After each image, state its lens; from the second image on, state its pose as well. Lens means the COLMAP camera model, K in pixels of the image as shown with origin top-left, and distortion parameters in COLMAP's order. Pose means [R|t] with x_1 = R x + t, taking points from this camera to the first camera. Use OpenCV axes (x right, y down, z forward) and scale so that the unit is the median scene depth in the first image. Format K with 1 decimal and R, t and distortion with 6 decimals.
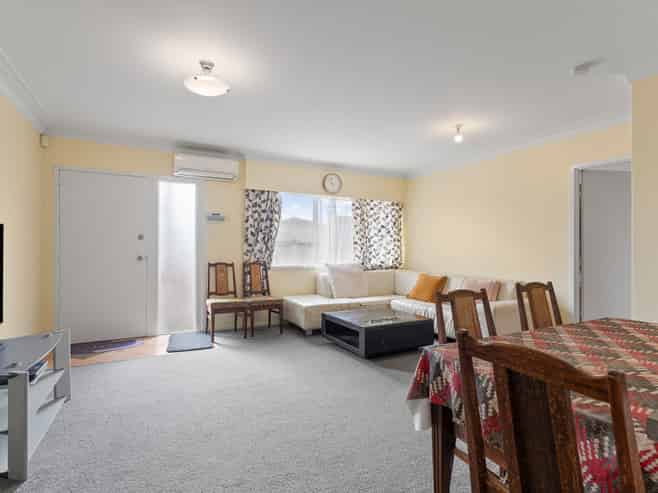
lens RADIAL K [[312.8, 0, 329.0], [0, 312.8, 246.5], [0, 0, 1]] dist [0.001670, 0.000310]
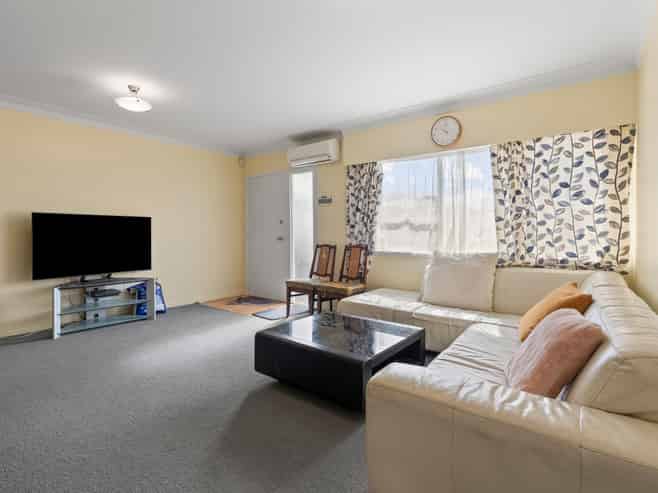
lens RADIAL K [[312.8, 0, 329.0], [0, 312.8, 246.5], [0, 0, 1]] dist [0.001670, 0.000310]
pose [[0.482544, 0.025884, -0.875489, 0.500990], [-0.001433, 0.999585, 0.028763, 0.026391], [0.875870, -0.012624, 0.482381, 0.475120]]
